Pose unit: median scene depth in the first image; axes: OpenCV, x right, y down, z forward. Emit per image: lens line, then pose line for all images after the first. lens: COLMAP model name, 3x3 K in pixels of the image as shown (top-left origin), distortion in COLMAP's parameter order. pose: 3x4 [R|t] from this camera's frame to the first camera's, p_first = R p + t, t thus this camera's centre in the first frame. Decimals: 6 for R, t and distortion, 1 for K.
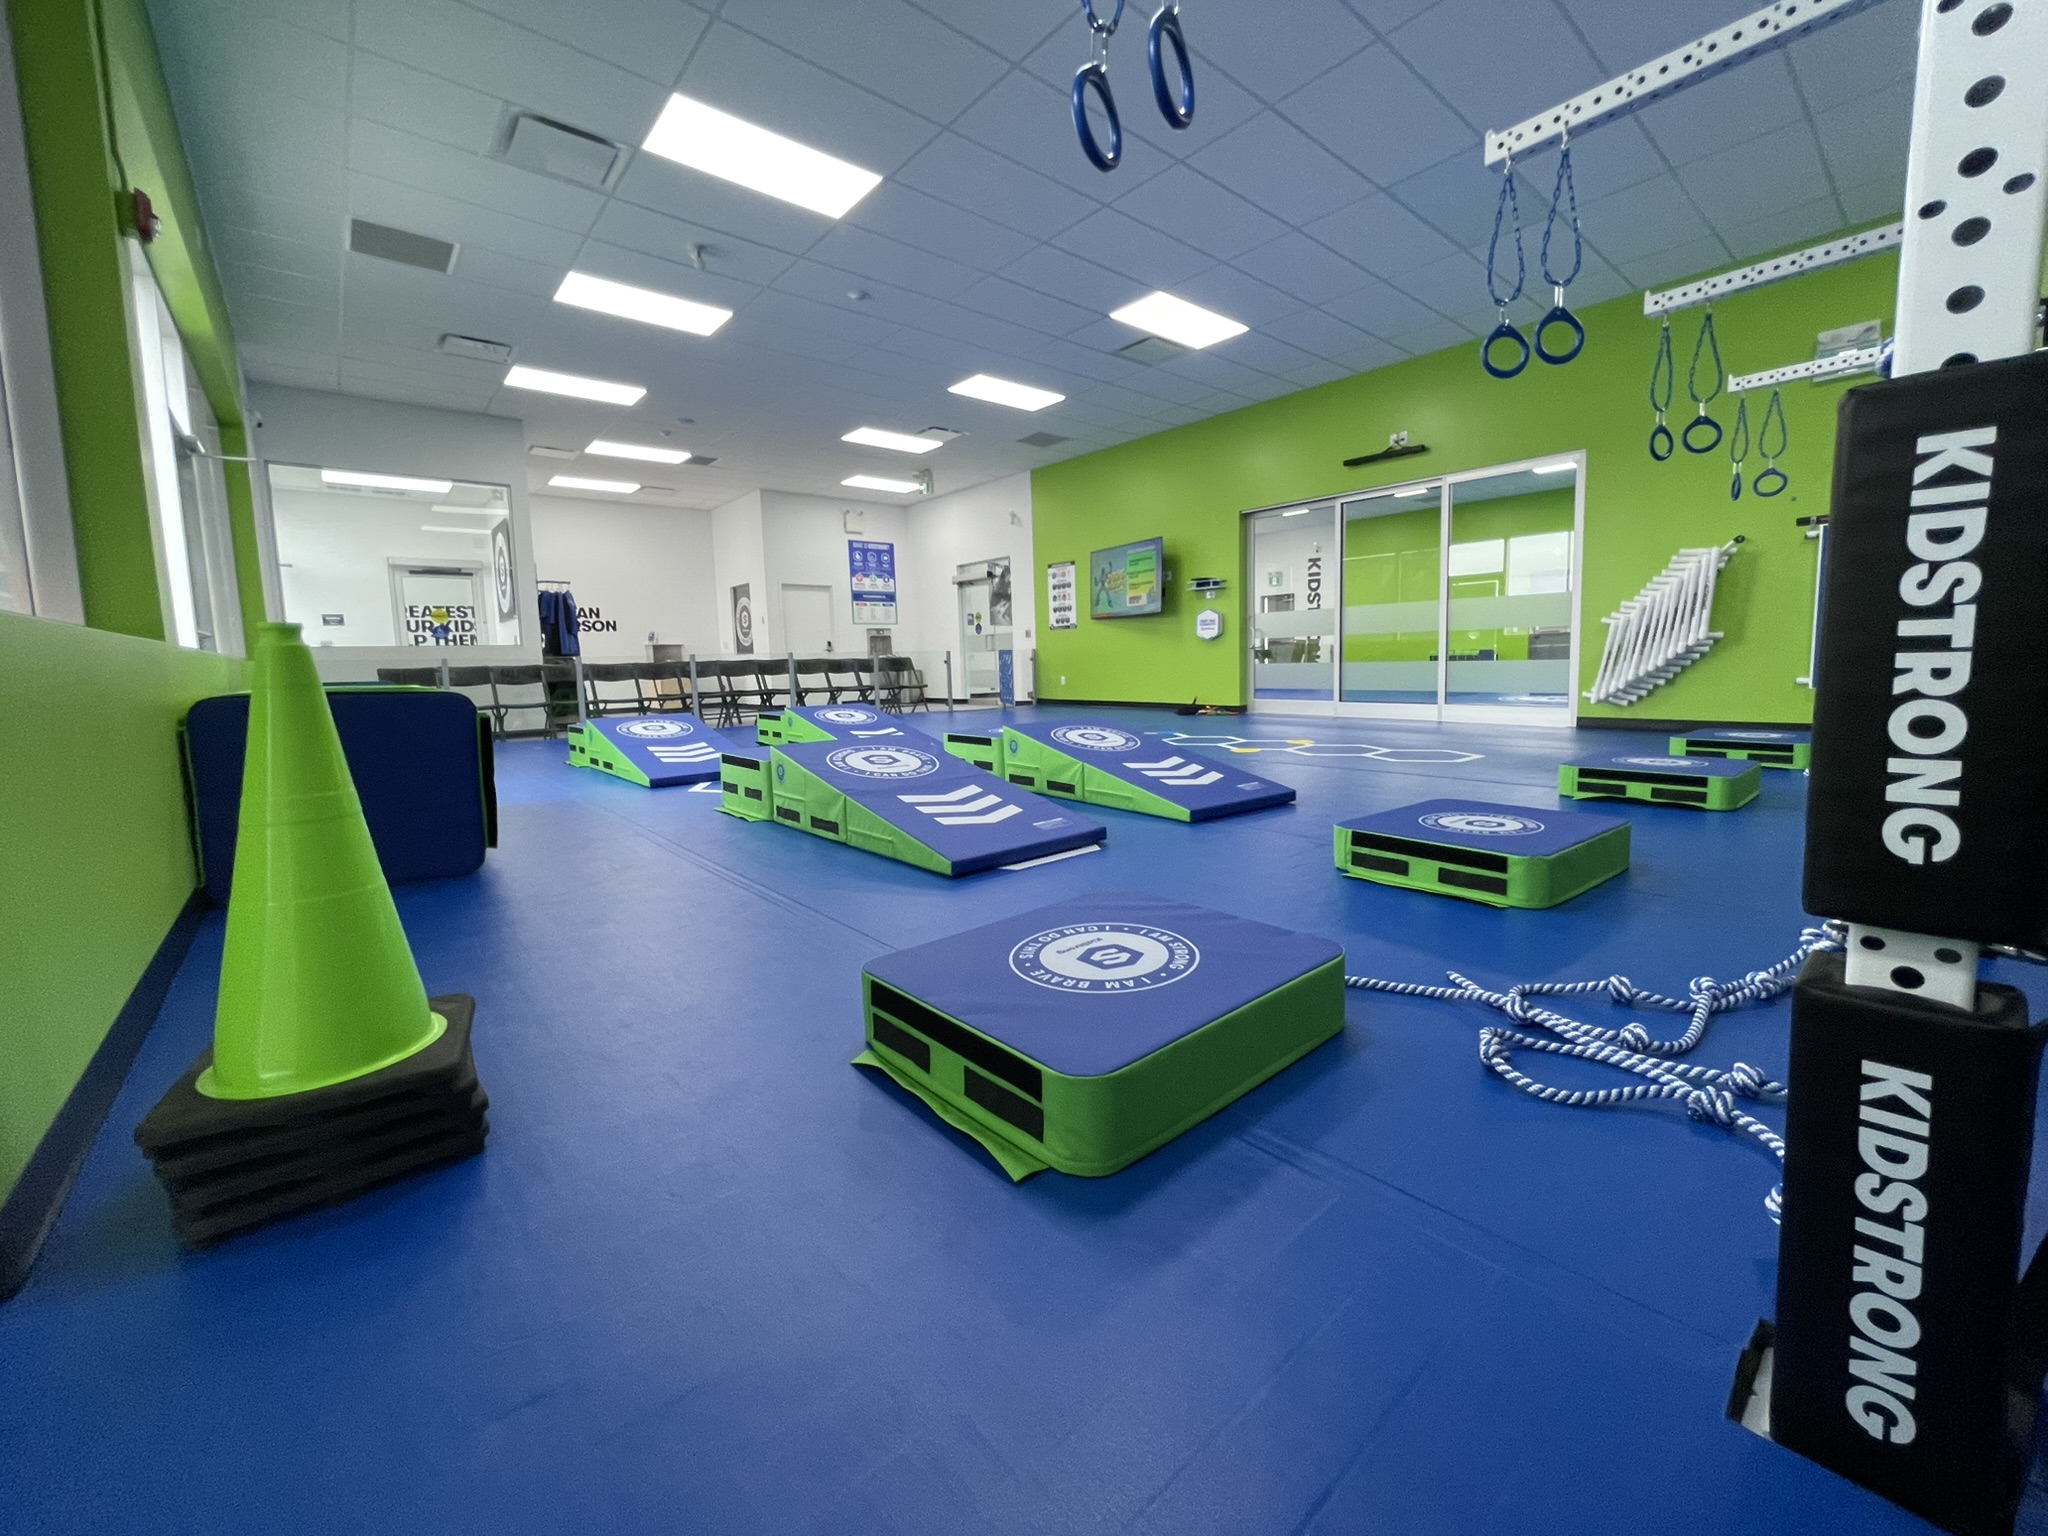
lens RADIAL K [[815.5, 0, 1065.4], [0, 815.5, 741.7], [0, 0, 1]] dist [0.001124, -0.000014]
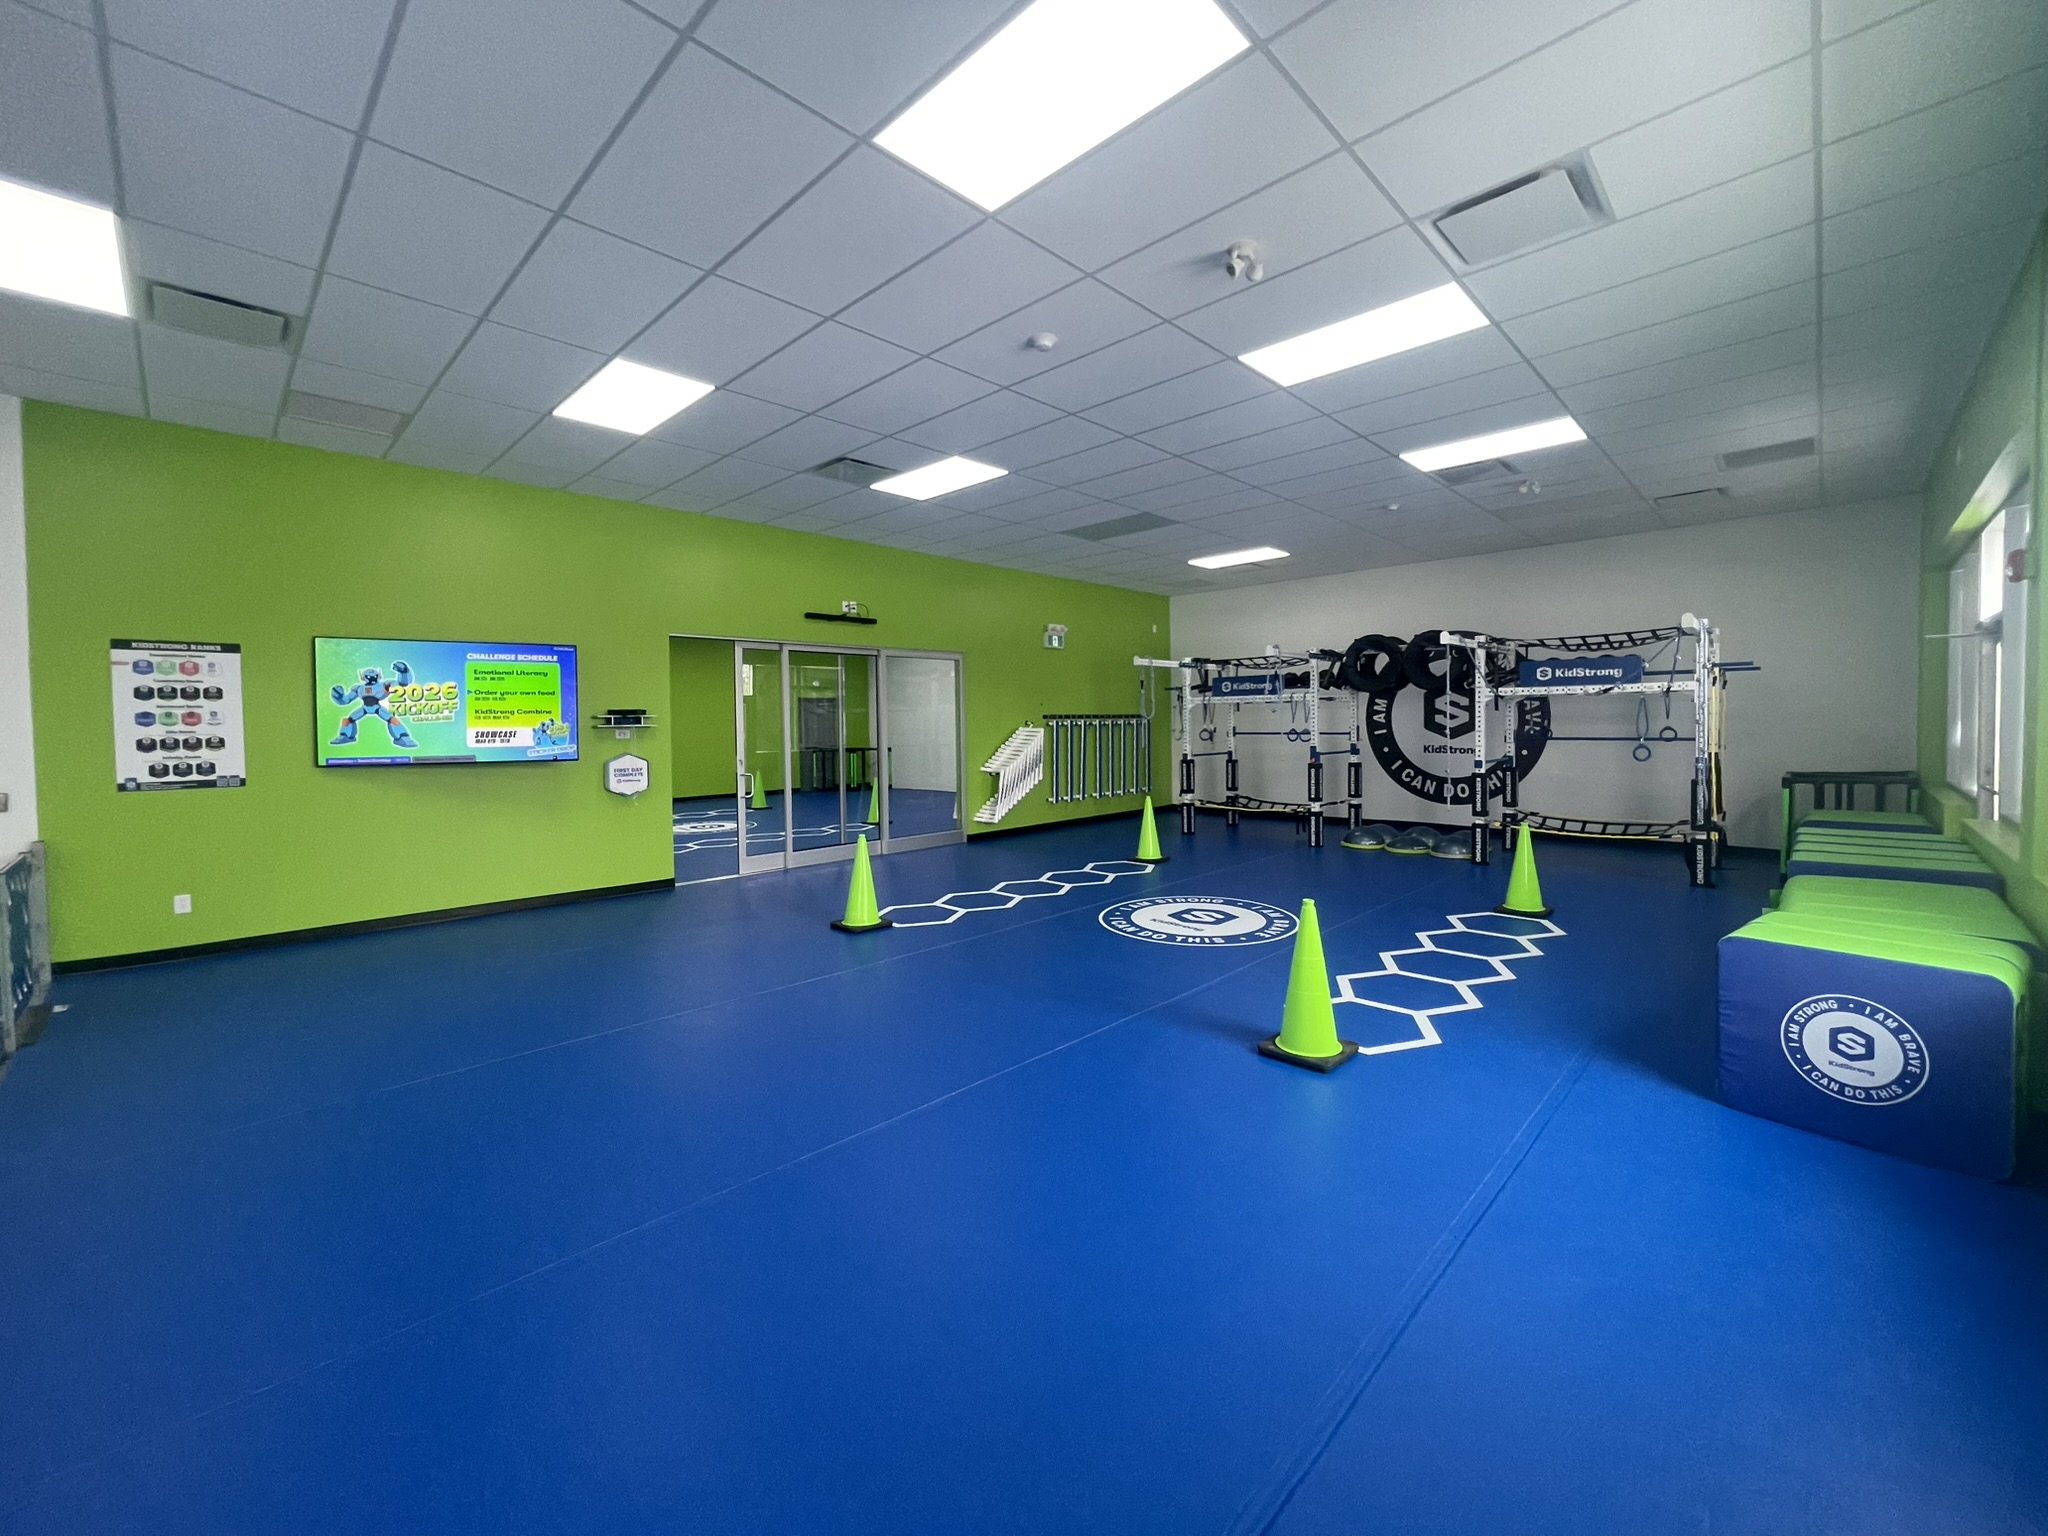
lens RADIAL K [[815.5, 0, 1065.4], [0, 815.5, 741.7], [0, 0, 1]] dist [0.001124, -0.000014]
pose [[-0.088992, -0.000540, 0.996032, -0.496553], [0.113972, 0.993426, 0.010721, -0.115599], [-0.989490, 0.114474, -0.088345, 0.569940]]
